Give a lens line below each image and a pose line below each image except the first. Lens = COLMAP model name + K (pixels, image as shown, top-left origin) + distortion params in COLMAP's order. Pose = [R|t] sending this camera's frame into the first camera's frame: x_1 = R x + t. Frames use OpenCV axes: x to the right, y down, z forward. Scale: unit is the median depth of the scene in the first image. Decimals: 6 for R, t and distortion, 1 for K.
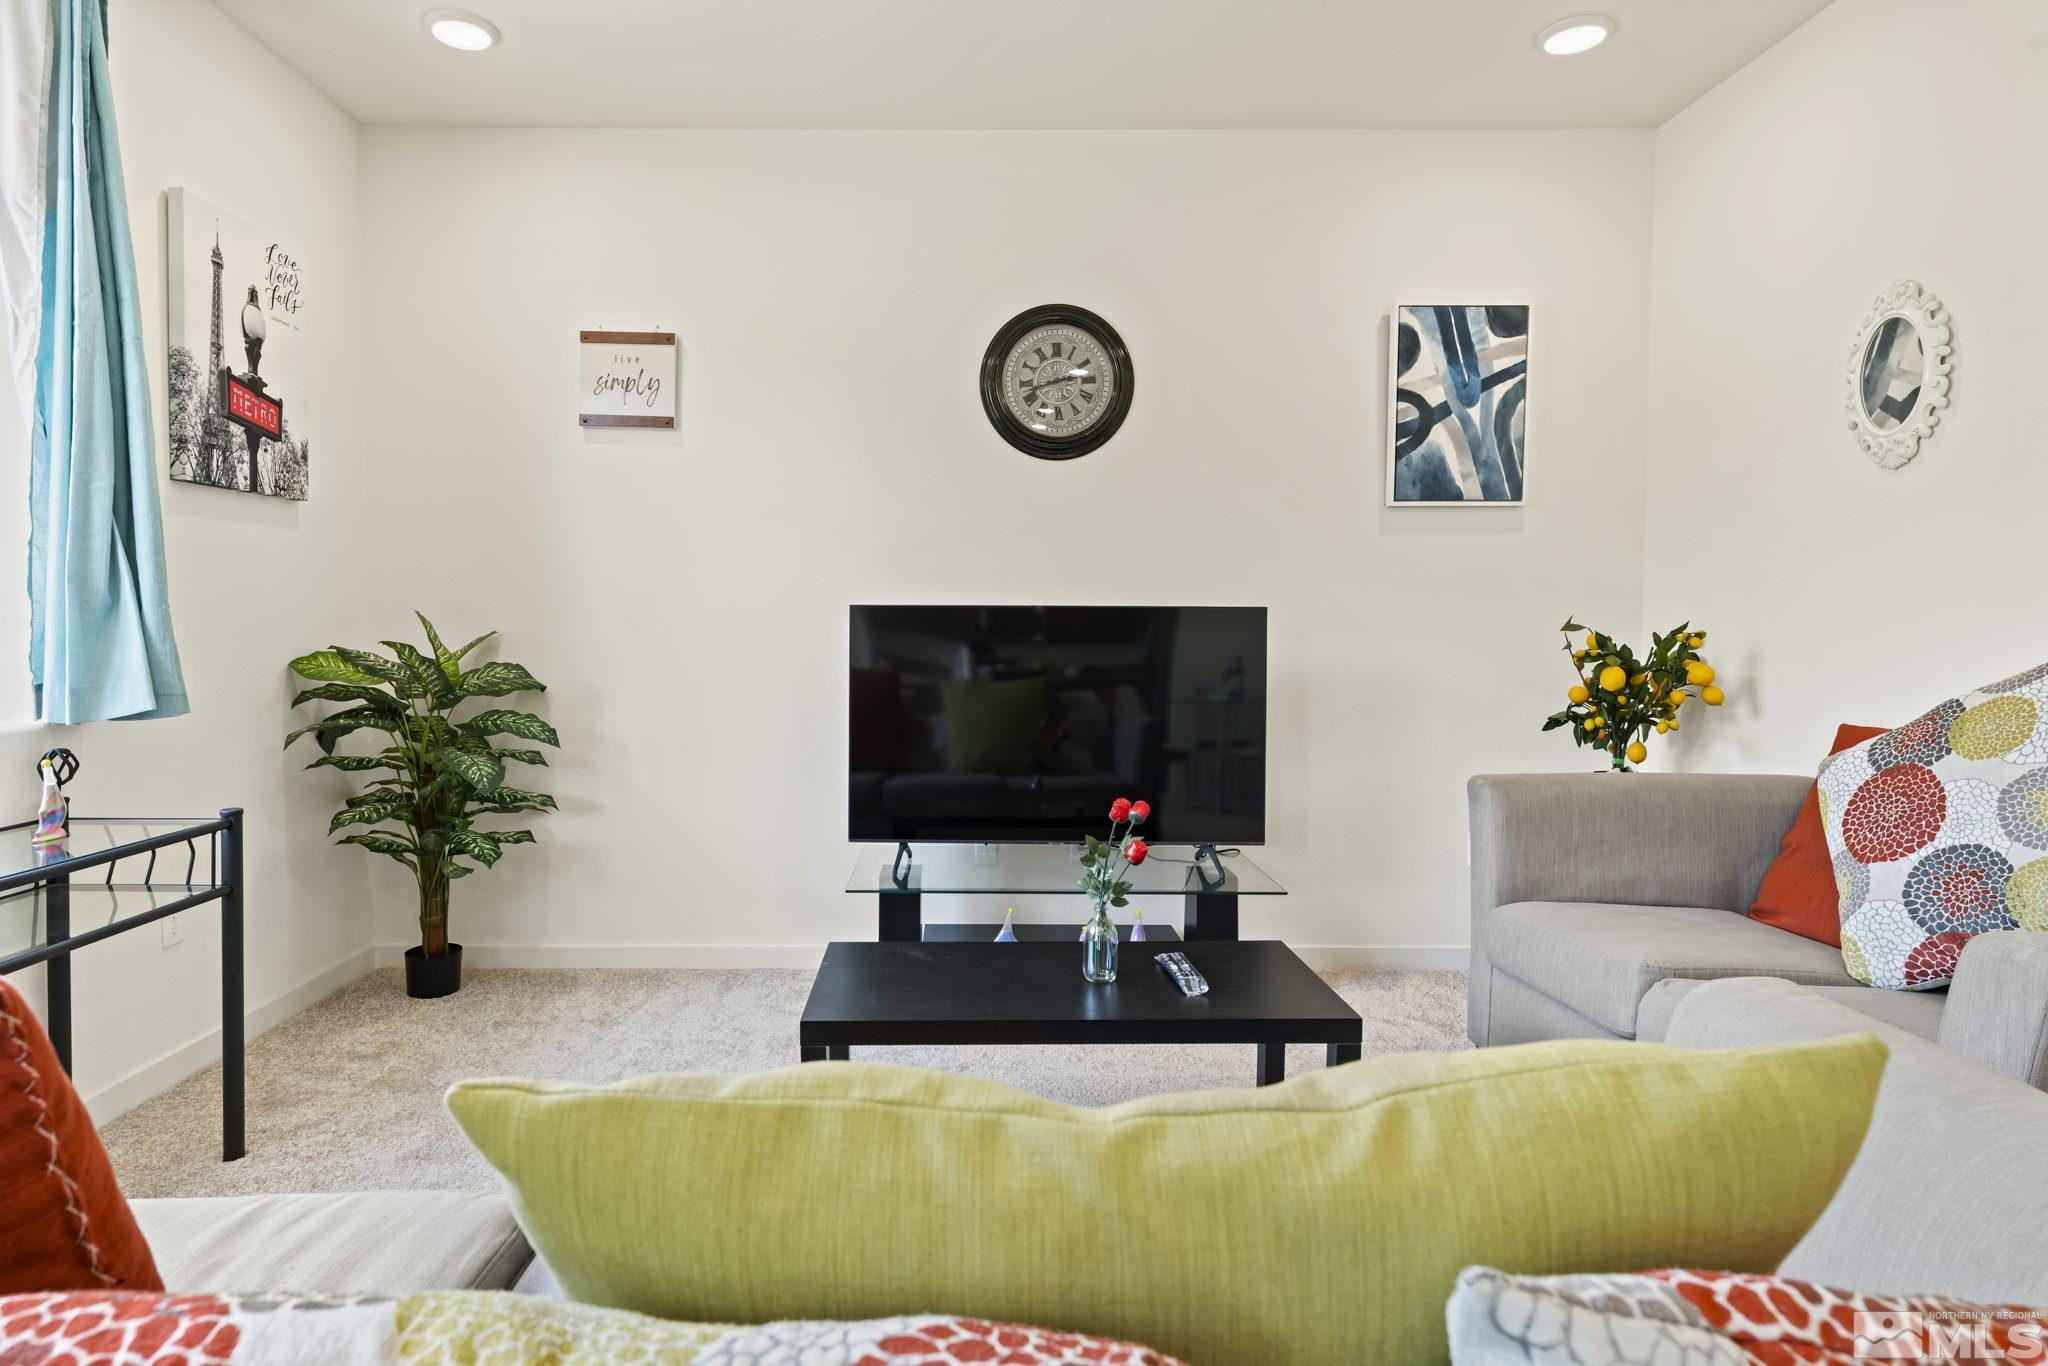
lens RADIAL K [[1107.8, 0, 979.3], [0, 1107.8, 655.7], [0, 0, 1]] dist [-0.000271, -0.001309]
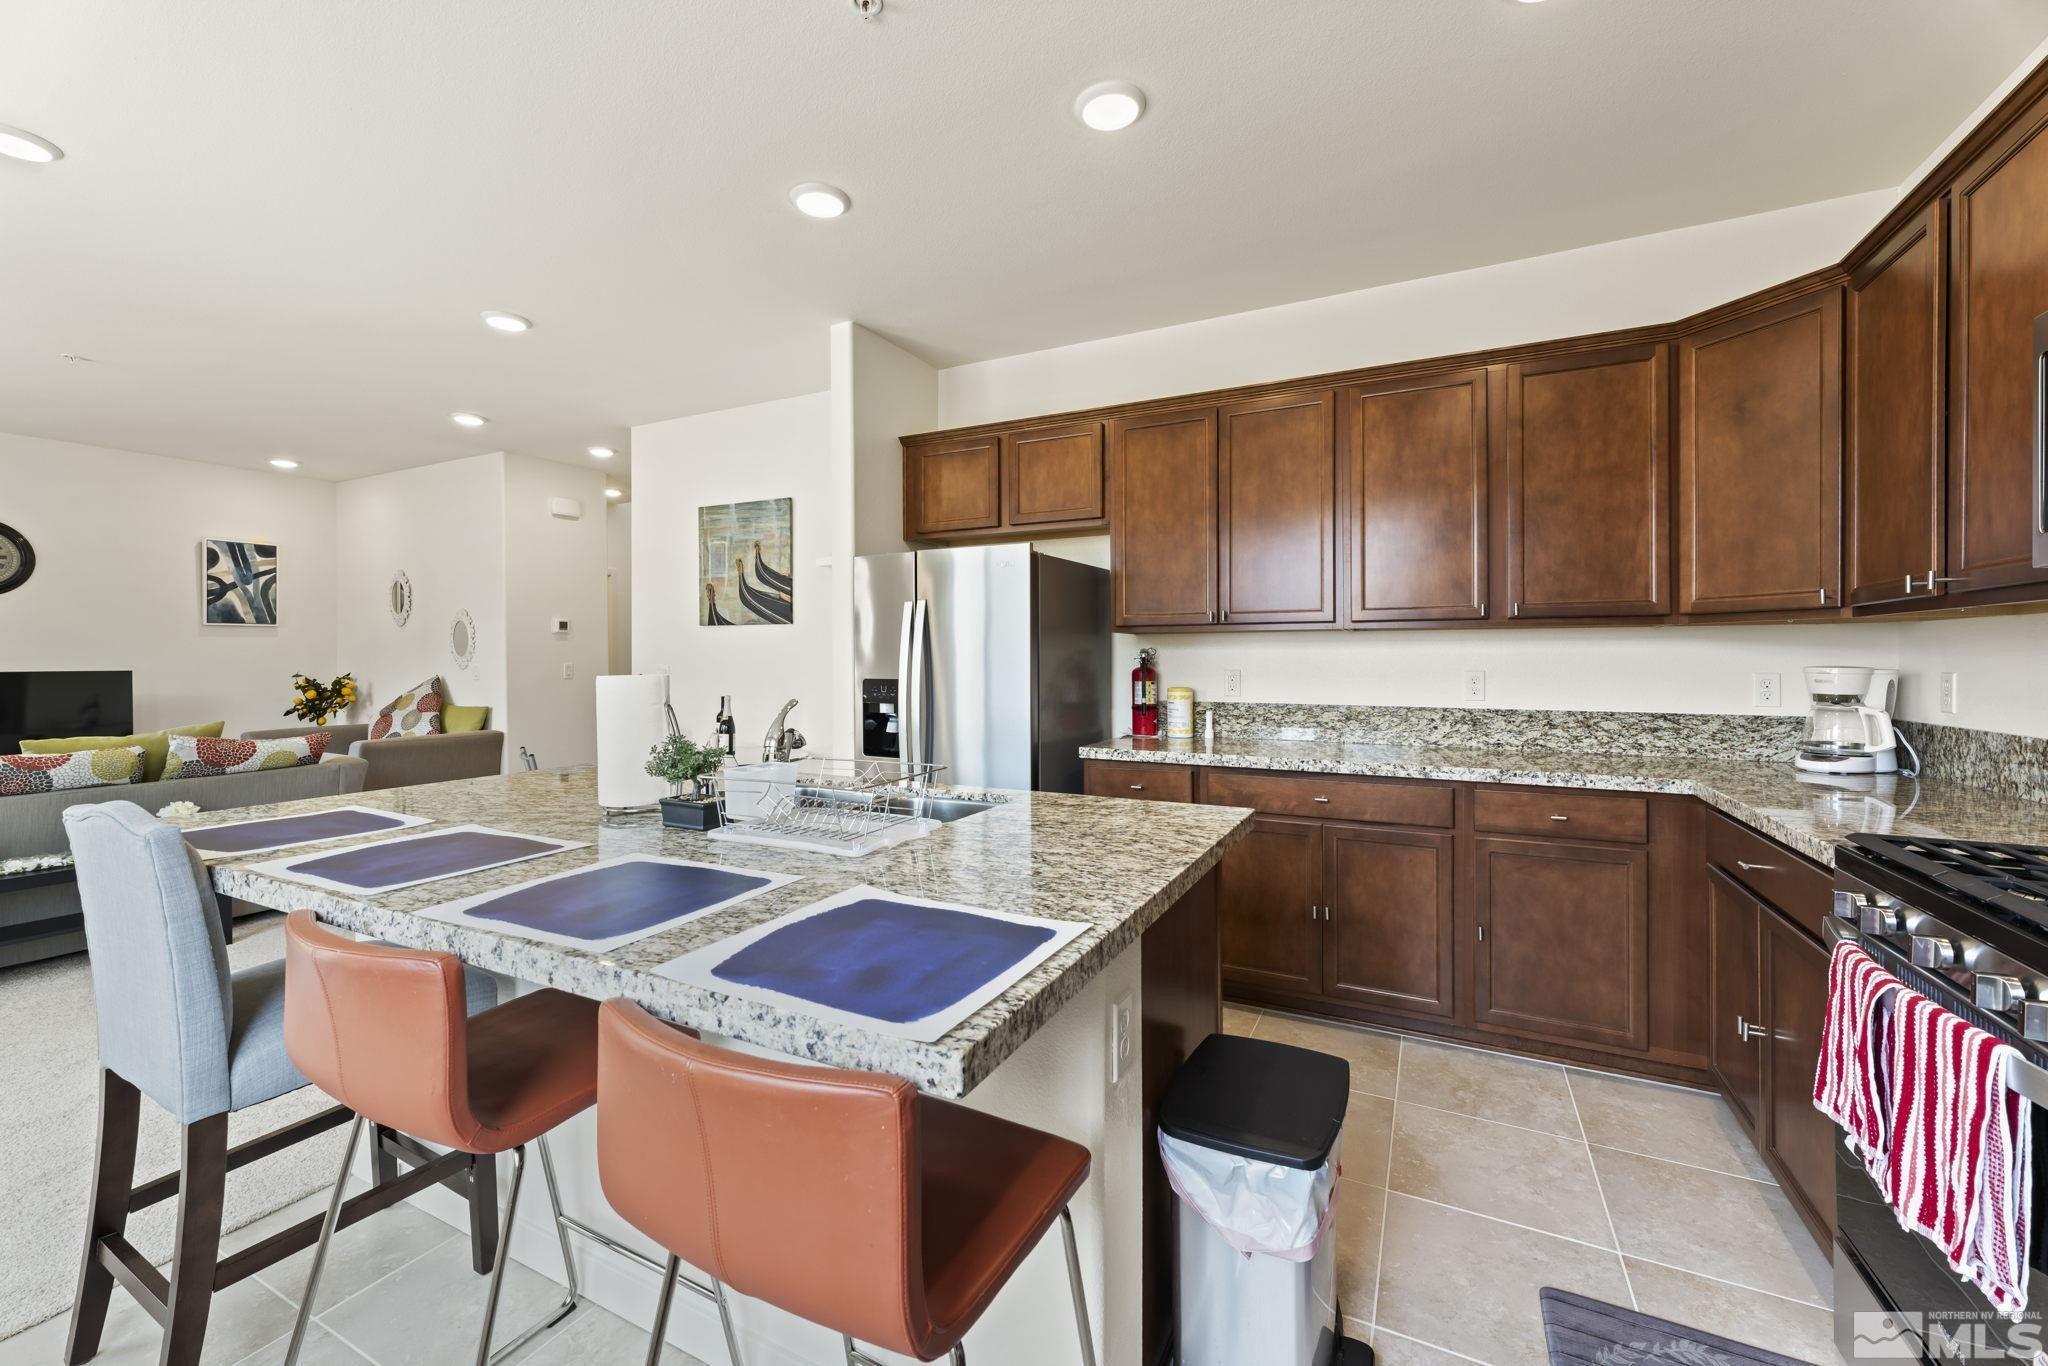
lens RADIAL K [[826.1, 0, 1015.8], [0, 826.1, 667.7], [0, 0, 1]] dist [-0.000101, 0.000190]
pose [[0.466090, -0.014559, 0.884617, -0.381590], [0.031043, 0.999518, 0.000094, 0.007644], [-0.884192, 0.027417, 0.466317, -1.350407]]
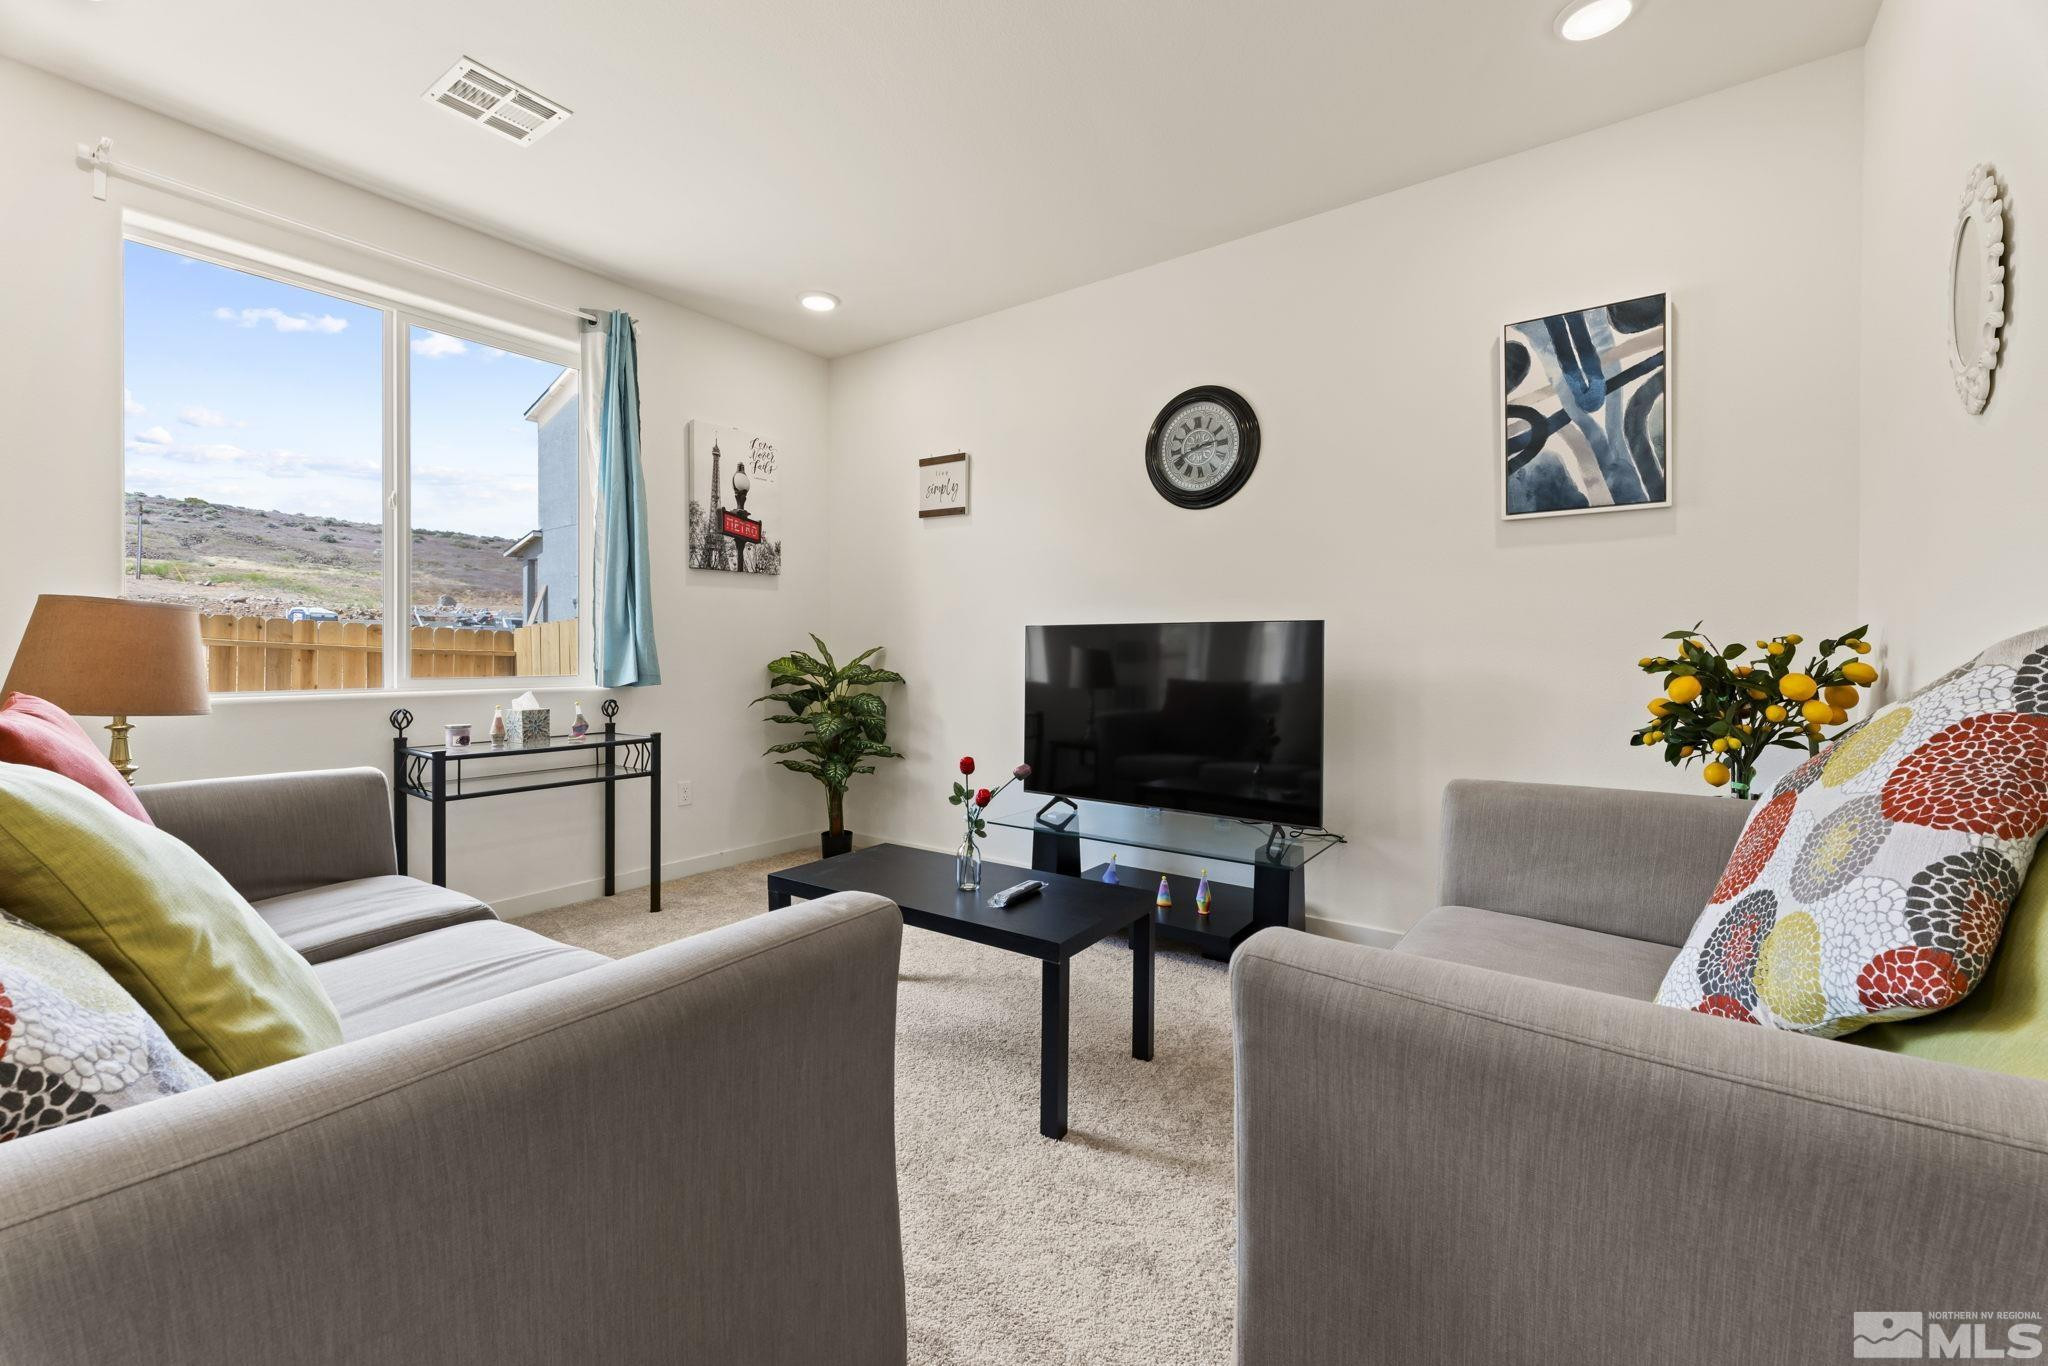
lens RADIAL K [[836.2, 0, 1029.0], [0, 836.2, 652.3], [0, 0, 1]] dist [0.001053, 0.000041]
pose [[0.807656, -0.001482, -0.589652, 0.489718], [-0.016132, 0.999567, -0.024608, 0.014206], [0.589433, 0.029388, 0.807283, 0.122205]]
